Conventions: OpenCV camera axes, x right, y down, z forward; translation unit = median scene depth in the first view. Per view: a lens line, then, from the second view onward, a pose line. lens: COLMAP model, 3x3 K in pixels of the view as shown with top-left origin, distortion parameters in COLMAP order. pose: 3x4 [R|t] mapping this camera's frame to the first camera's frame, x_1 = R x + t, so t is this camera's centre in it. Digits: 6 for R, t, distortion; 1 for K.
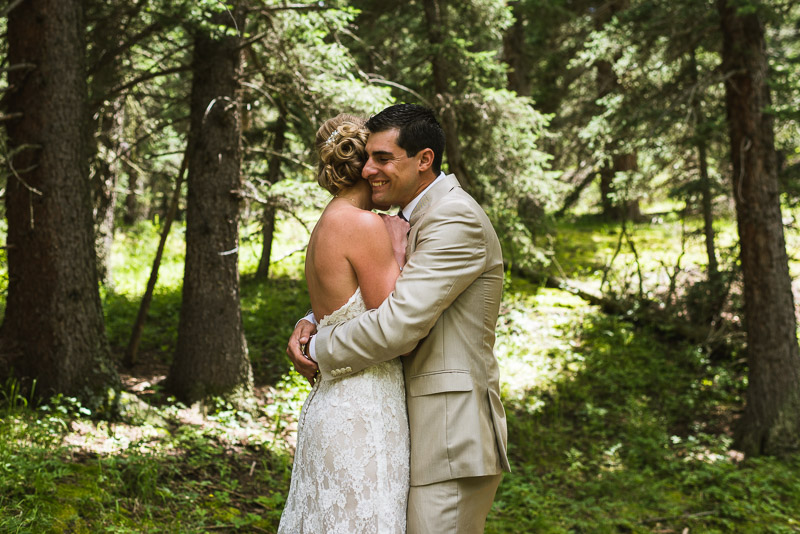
lens RADIAL K [[948.9, 0, 422.1], [0, 948.9, 249.8], [0, 0, 1]] dist [0.016487, 0.000000]
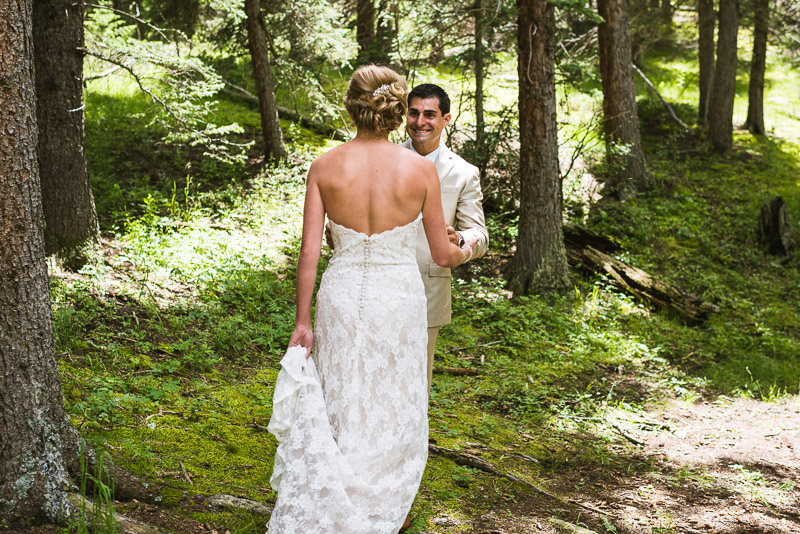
lens RADIAL K [[948.9, 0, 404.9], [0, 948.9, 267.9], [0, 0, 1]] dist [0.016487, 0.000000]
pose [[0.956159, -0.004284, 0.292817, -0.147851], [-0.055425, 0.979174, 0.195310, -0.045159], [-0.287556, -0.202977, 0.936009, -0.088719]]
